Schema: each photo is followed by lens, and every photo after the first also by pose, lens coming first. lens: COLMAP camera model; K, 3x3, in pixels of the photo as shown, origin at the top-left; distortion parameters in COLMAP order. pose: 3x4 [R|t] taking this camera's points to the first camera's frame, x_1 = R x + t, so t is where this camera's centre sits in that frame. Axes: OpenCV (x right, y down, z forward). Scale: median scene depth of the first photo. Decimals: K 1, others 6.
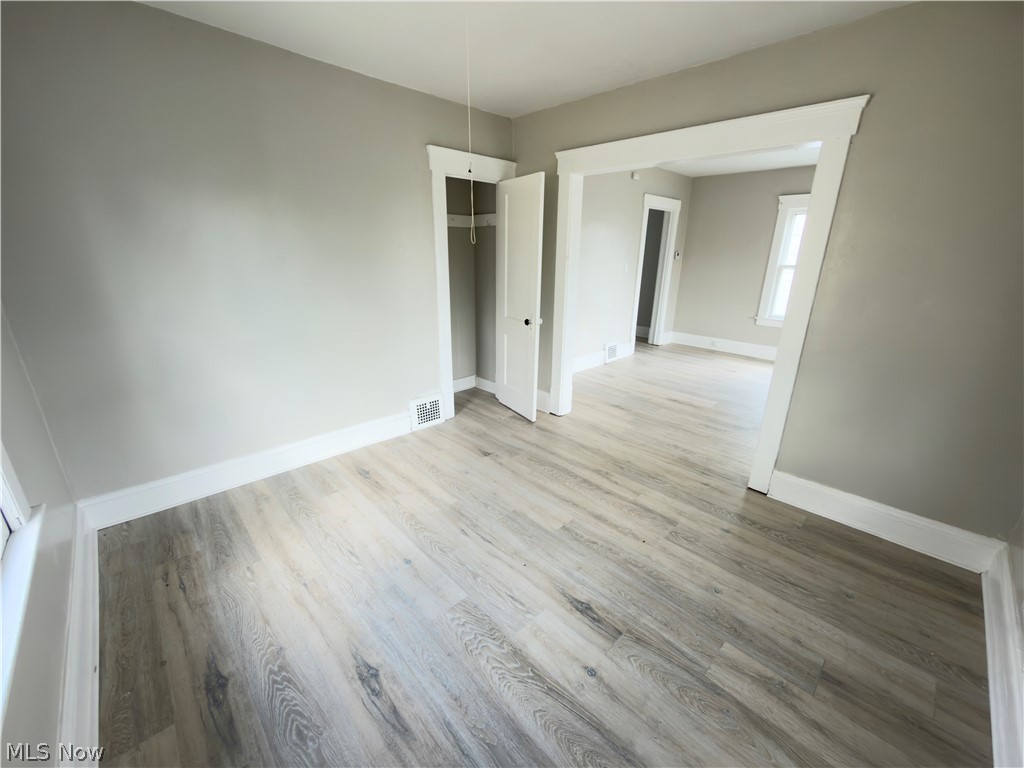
lens RADIAL K [[410.2, 0, 512.6], [0, 410.2, 384.9], [0, 0, 1]] dist [-0.002288, 0.000740]
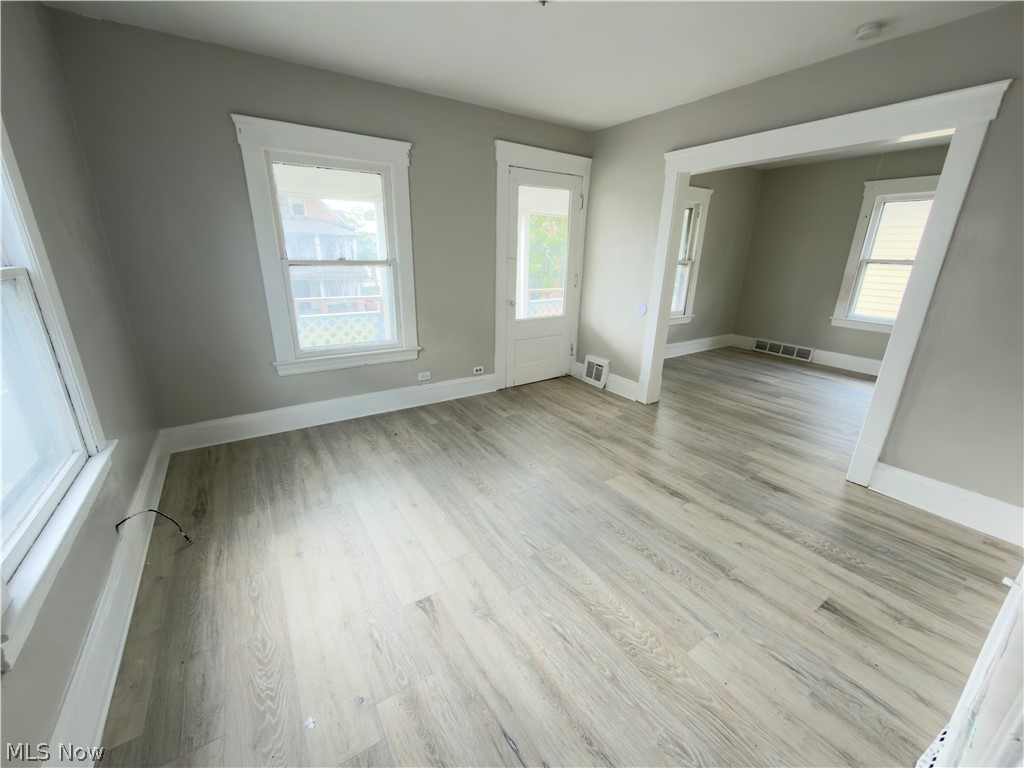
lens RADIAL K [[410.2, 0, 513.8], [0, 410.2, 384.8], [0, 0, 1]] dist [-0.002288, 0.000740]
pose [[-0.983580, -0.087526, 0.157826, 0.804855], [0.023908, 0.803620, 0.594663, -0.654485], [-0.178881, 0.588672, -0.788332, 2.093163]]
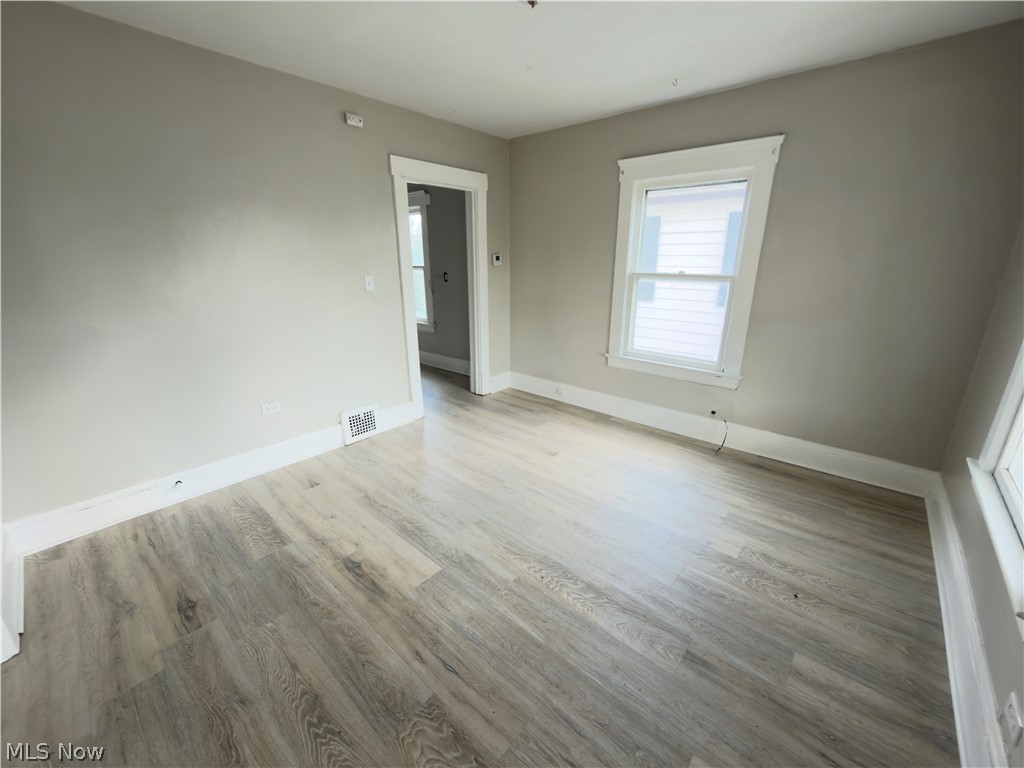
lens RADIAL K [[410.2, 0, 509.4], [0, 410.2, 382.4], [0, 0, 1]] dist [-0.002288, 0.000740]
pose [[0.997116, -0.037236, 0.066128, 0.814291], [0.038704, 0.999029, -0.021058, -0.231893], [-0.065280, 0.023557, 0.997589, 0.764099]]
